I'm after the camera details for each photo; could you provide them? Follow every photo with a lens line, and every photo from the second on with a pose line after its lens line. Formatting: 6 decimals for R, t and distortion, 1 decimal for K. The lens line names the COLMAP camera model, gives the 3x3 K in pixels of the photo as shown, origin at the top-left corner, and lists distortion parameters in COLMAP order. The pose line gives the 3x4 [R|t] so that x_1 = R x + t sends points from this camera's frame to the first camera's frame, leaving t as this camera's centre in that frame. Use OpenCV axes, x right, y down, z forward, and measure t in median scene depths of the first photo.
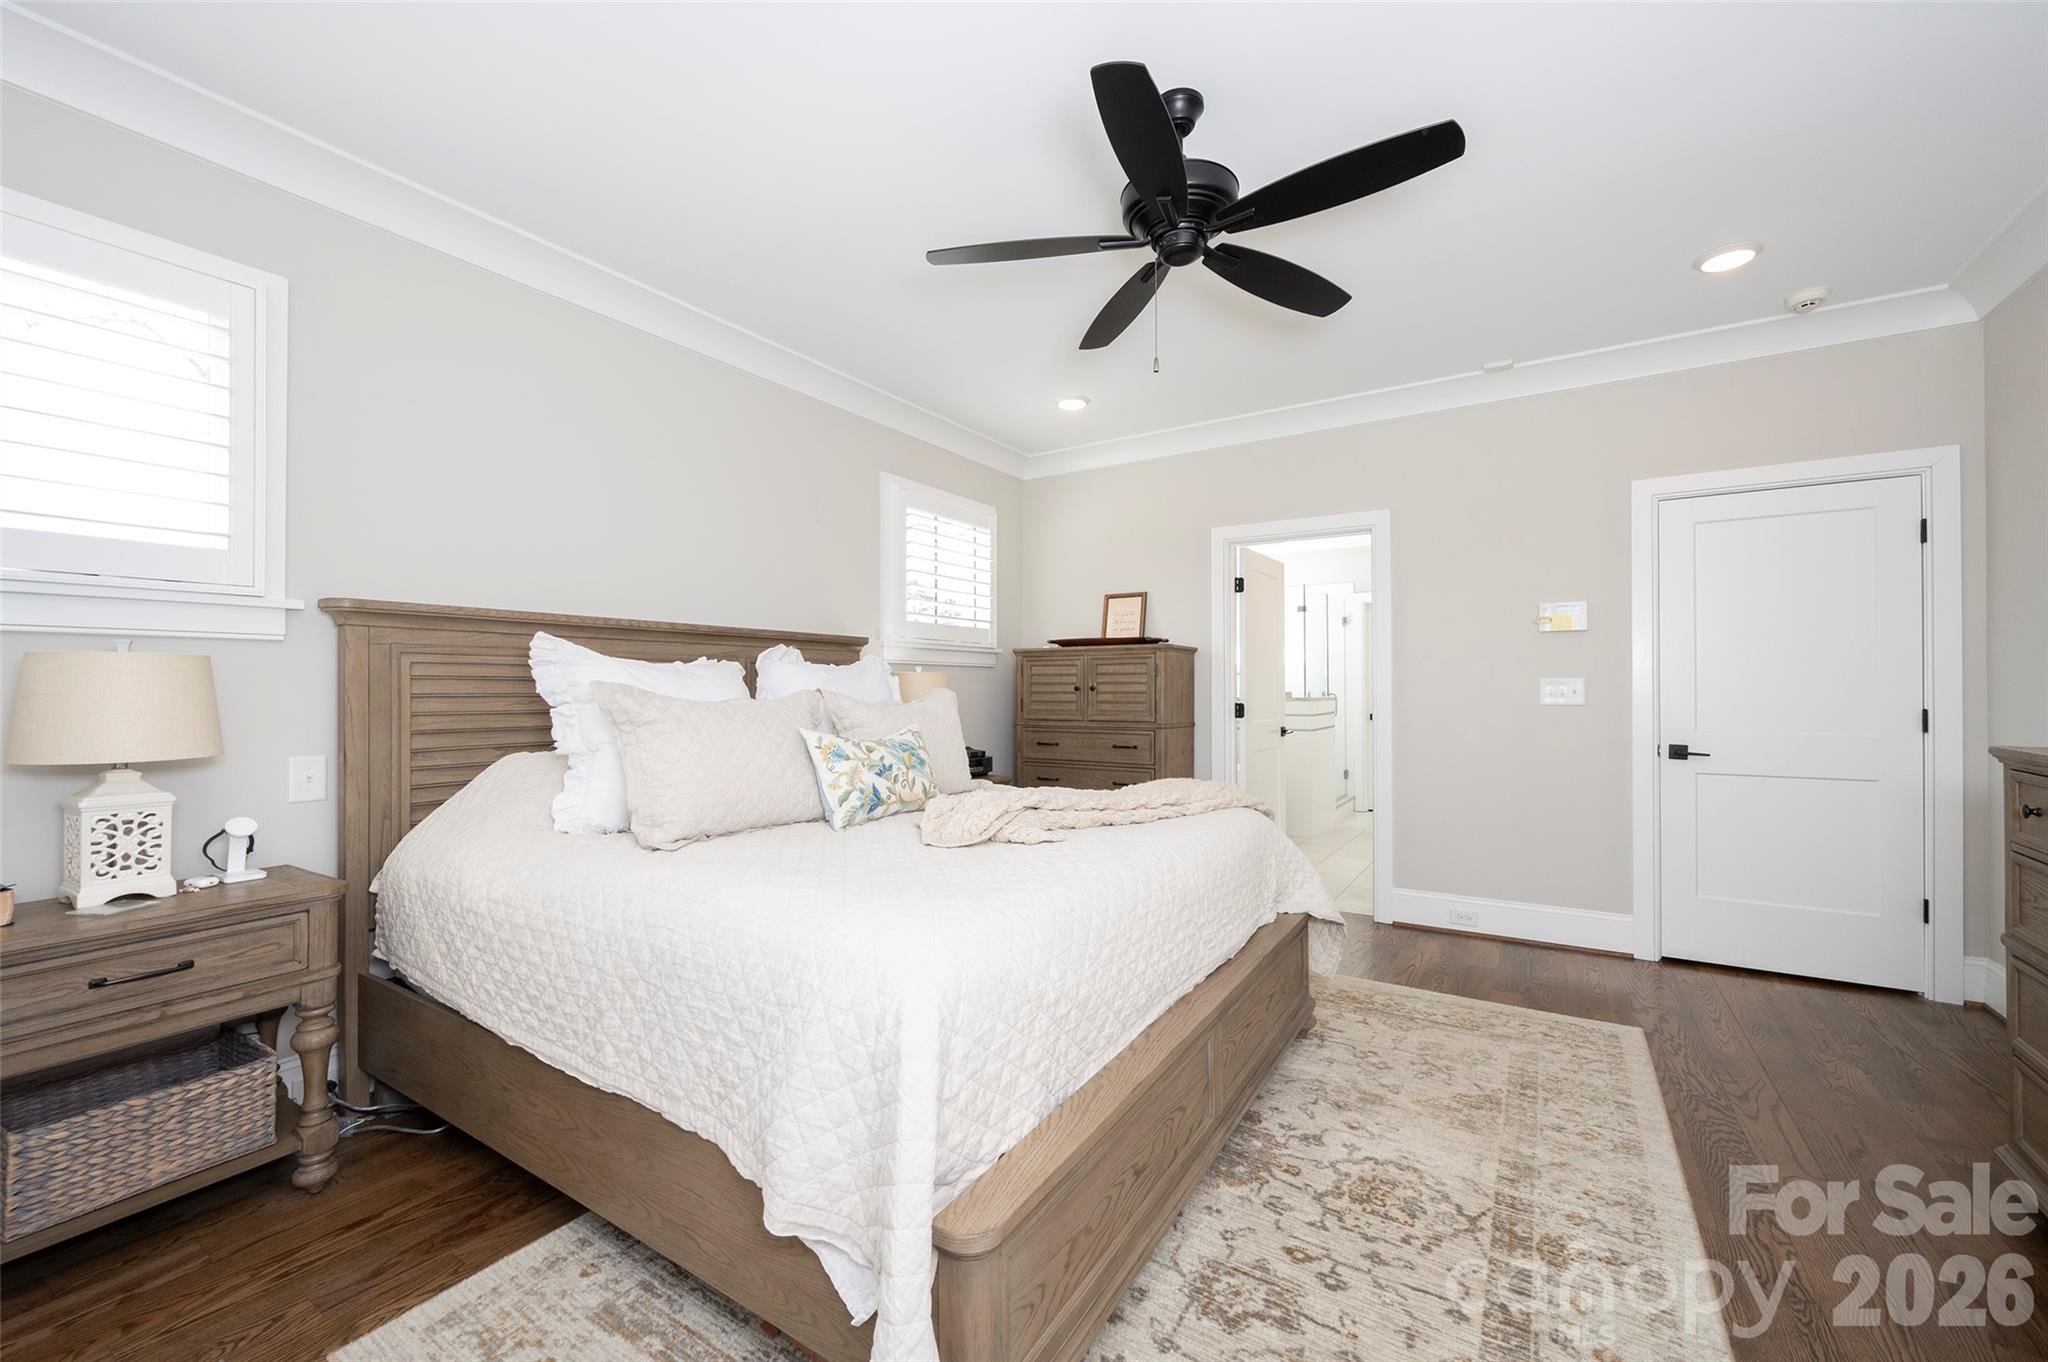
lens RADIAL K [[810.2, 0, 1039.1], [0, 810.2, 683.4], [0, 0, 1]] dist [0.000457, 0.000465]
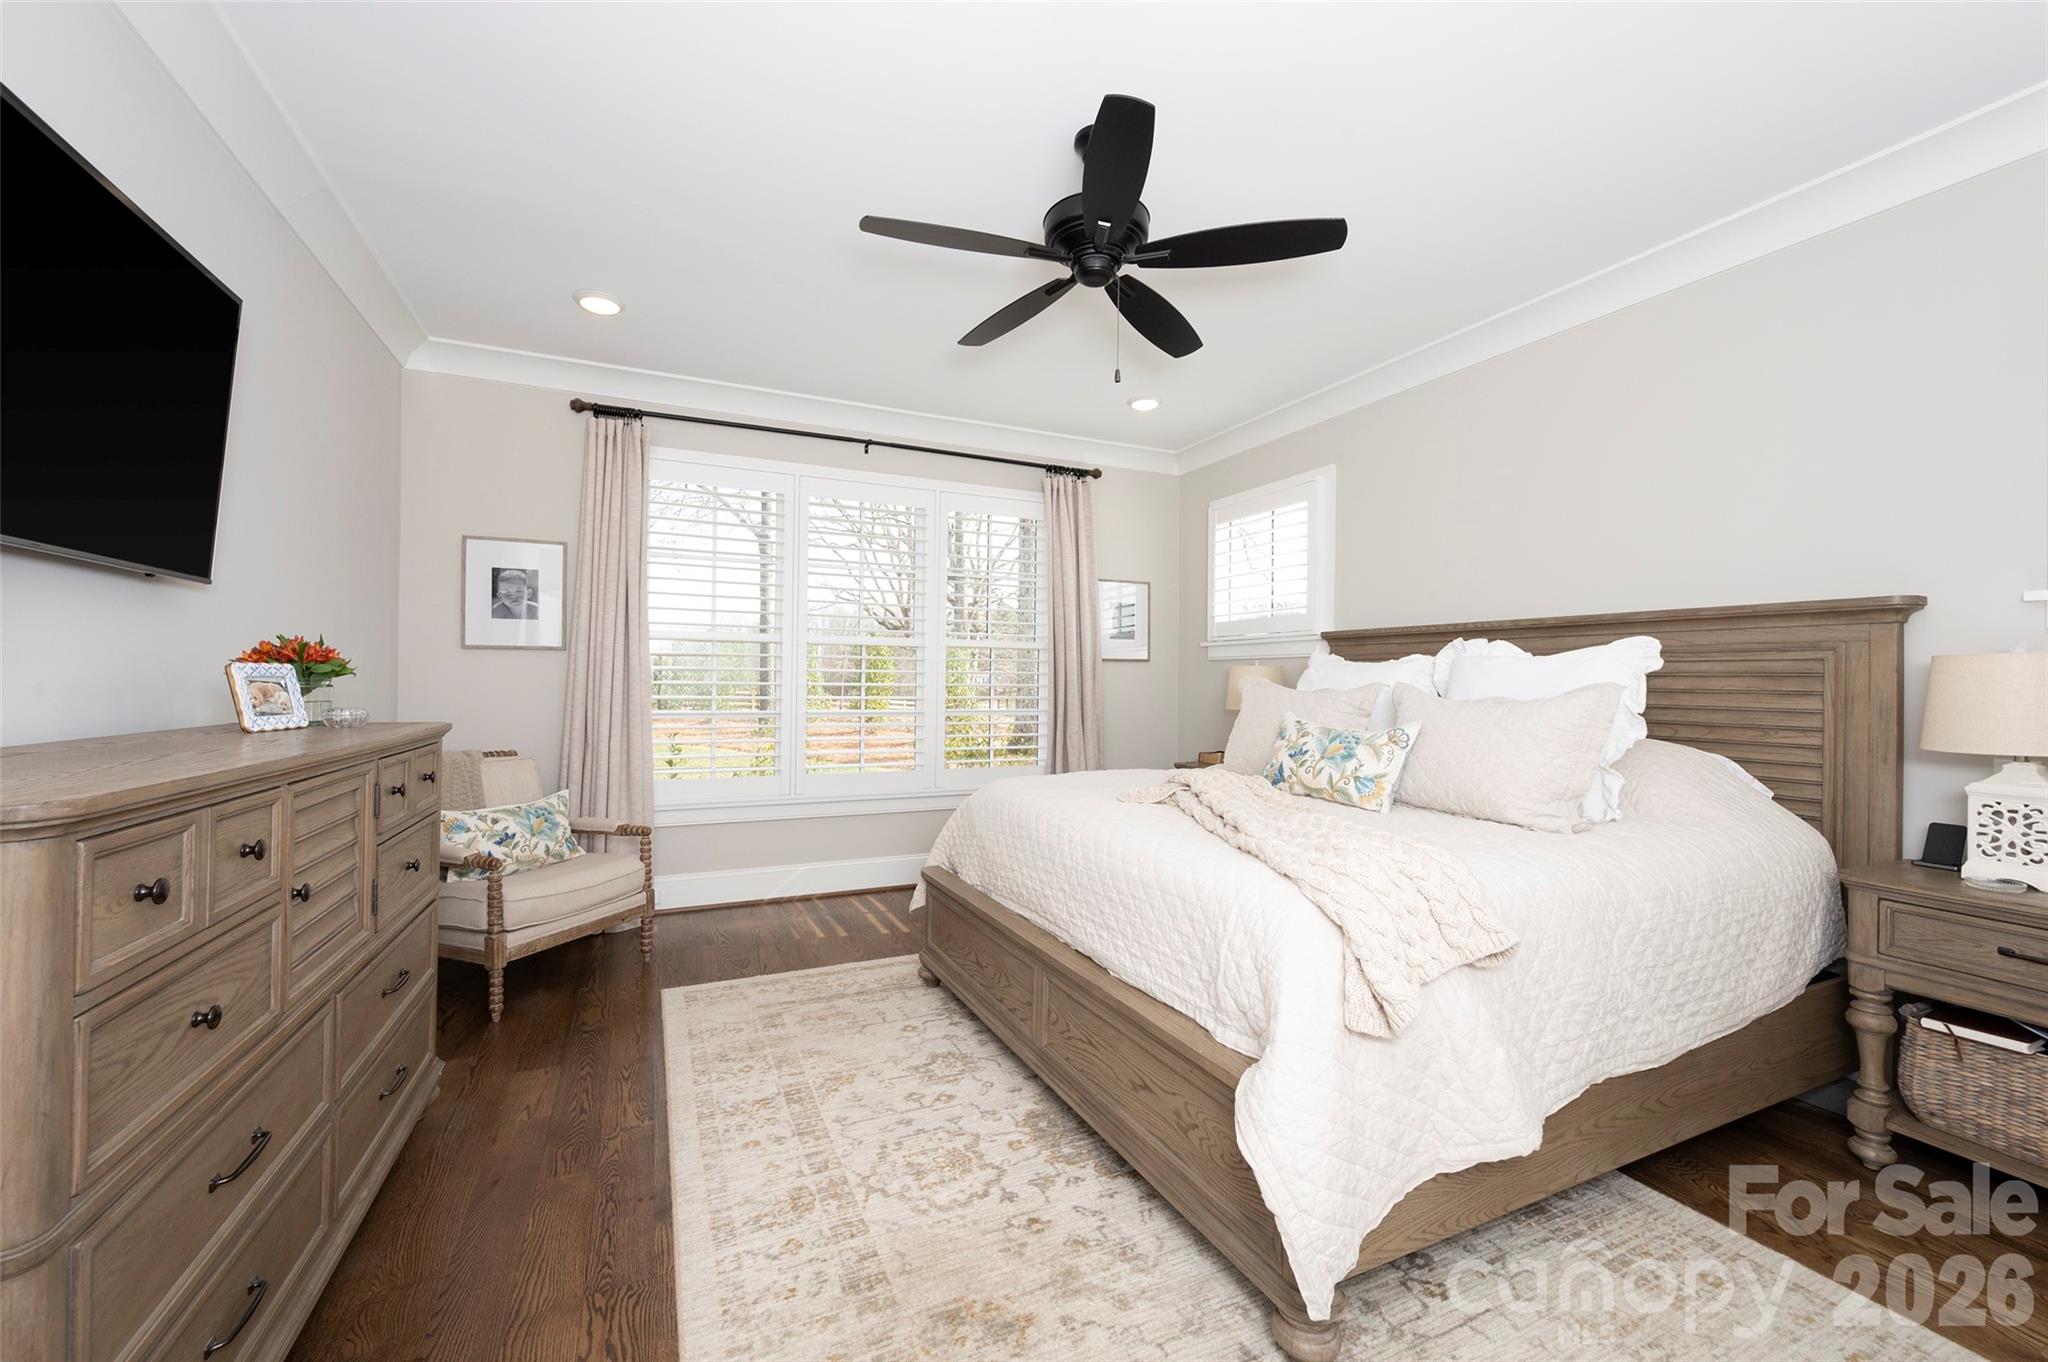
lens RADIAL K [[810.2, 0, 1030.6], [0, 810.2, 676.2], [0, 0, 1]] dist [0.000457, 0.000465]
pose [[-0.532746, 0.001345, -0.846274, 0.389460], [0.005382, 0.999984, -0.001799, -0.001260], [0.846258, -0.005513, -0.532745, 0.516164]]
